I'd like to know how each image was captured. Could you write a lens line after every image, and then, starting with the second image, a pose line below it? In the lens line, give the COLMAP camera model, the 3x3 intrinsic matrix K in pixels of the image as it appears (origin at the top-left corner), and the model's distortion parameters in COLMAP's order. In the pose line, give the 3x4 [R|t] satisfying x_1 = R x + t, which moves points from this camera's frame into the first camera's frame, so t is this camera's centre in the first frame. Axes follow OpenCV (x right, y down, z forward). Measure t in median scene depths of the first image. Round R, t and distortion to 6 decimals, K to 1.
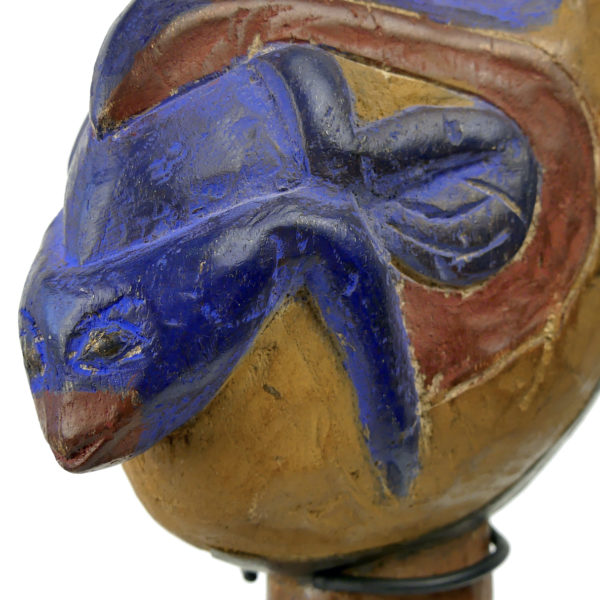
lens RADIAL K [[1262.1, 0, 300.0], [0, 1262.1, 300.0], [0, 0, 1]] dist [-0.002822, 0.039595]
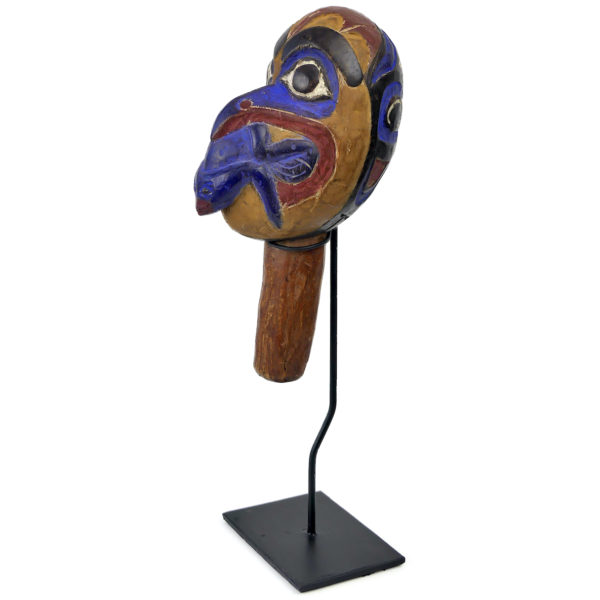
lens RADIAL K [[1240.1, 0, 300.0], [0, 1240.1, 300.0], [0, 0, 1]] dist [-0.423502, 0.018132]
pose [[0.930990, 0.168826, -0.323659, 1.537578], [-0.058296, 0.944010, 0.324726, -0.972937], [0.360359, -0.283448, 0.888706, -2.732320]]
